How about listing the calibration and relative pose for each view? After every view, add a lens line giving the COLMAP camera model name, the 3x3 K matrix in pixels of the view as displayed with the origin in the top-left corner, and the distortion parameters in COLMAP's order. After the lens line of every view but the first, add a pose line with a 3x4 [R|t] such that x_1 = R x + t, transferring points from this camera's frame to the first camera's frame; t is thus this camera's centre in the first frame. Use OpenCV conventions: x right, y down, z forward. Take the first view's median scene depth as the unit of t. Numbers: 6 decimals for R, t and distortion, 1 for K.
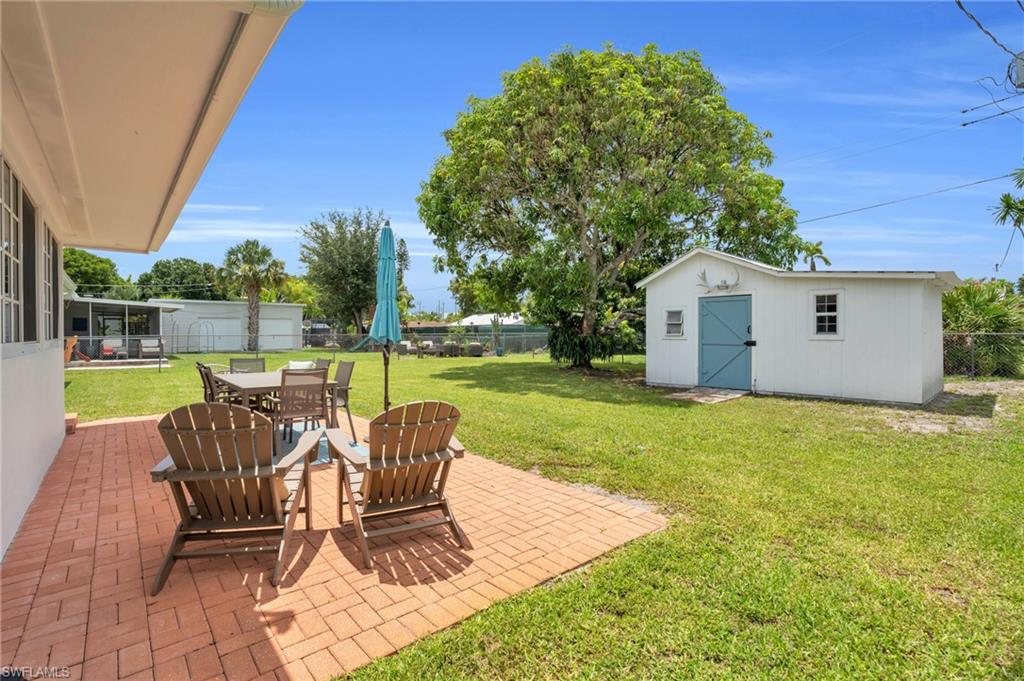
lens RADIAL K [[477.3, 0, 512.0], [0, 477.3, 340.5], [0, 0, 1]] dist [-0.036796, 0.011562]
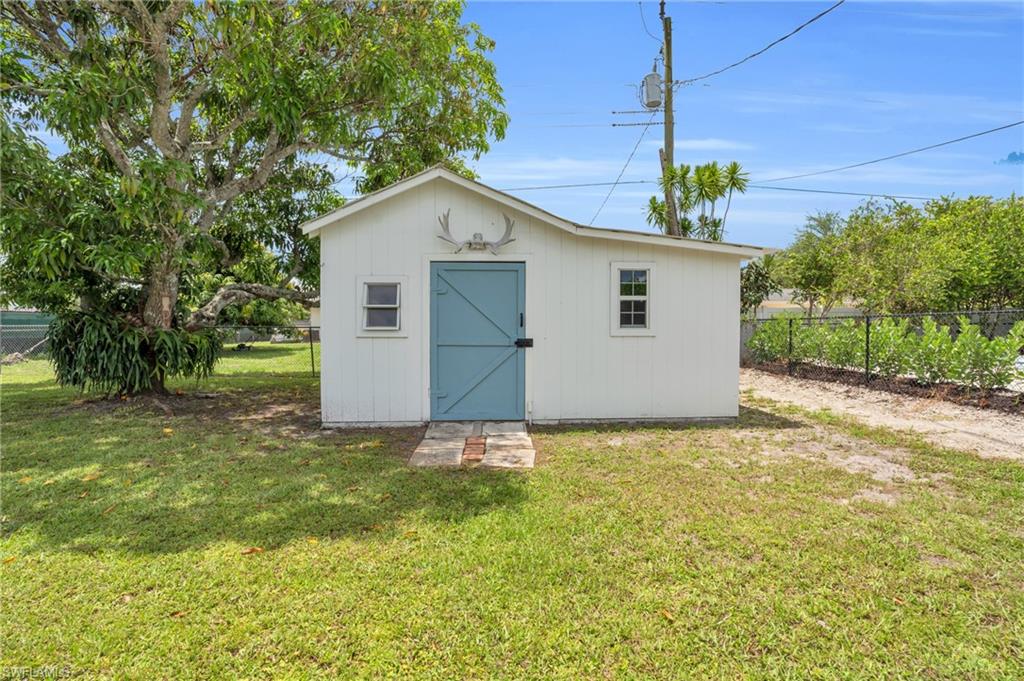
lens RADIAL K [[477.3, 0, 512.0], [0, 477.3, 340.5], [0, 0, 1]] dist [-0.036796, 0.011562]
pose [[0.638028, -0.017493, 0.769815, 0.025090], [0.008579, 0.999841, 0.015609, -0.006034], [-0.769965, -0.003355, 0.638077, 0.572926]]
